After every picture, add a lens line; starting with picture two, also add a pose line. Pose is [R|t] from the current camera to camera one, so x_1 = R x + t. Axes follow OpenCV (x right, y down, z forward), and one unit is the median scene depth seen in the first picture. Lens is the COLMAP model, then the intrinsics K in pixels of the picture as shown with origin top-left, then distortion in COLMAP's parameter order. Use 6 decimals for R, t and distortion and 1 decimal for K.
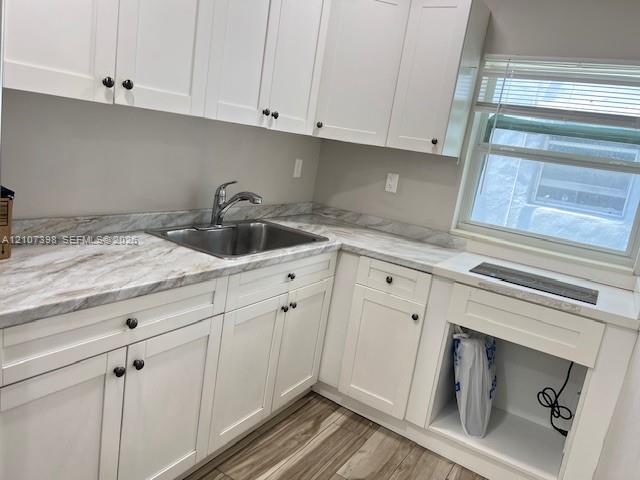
lens RADIAL K [[486.7, 0, 319.9], [0, 486.7, 240.6], [0, 0, 1]] dist [0.007304, 0.003265]
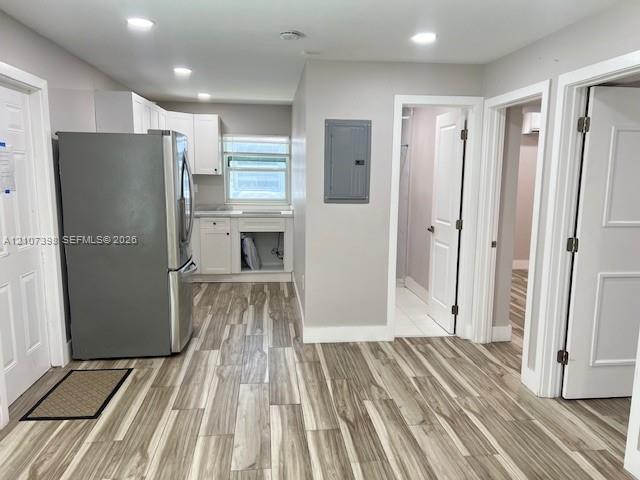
lens RADIAL K [[486.7, 0, 320.7], [0, 486.7, 241.4], [0, 0, 1]] dist [0.007304, 0.003265]
pose [[0.772152, -0.226060, 0.593867, -0.948396], [0.231395, 0.970442, 0.068543, 0.119632], [-0.591809, 0.084492, 0.801638, -1.374438]]
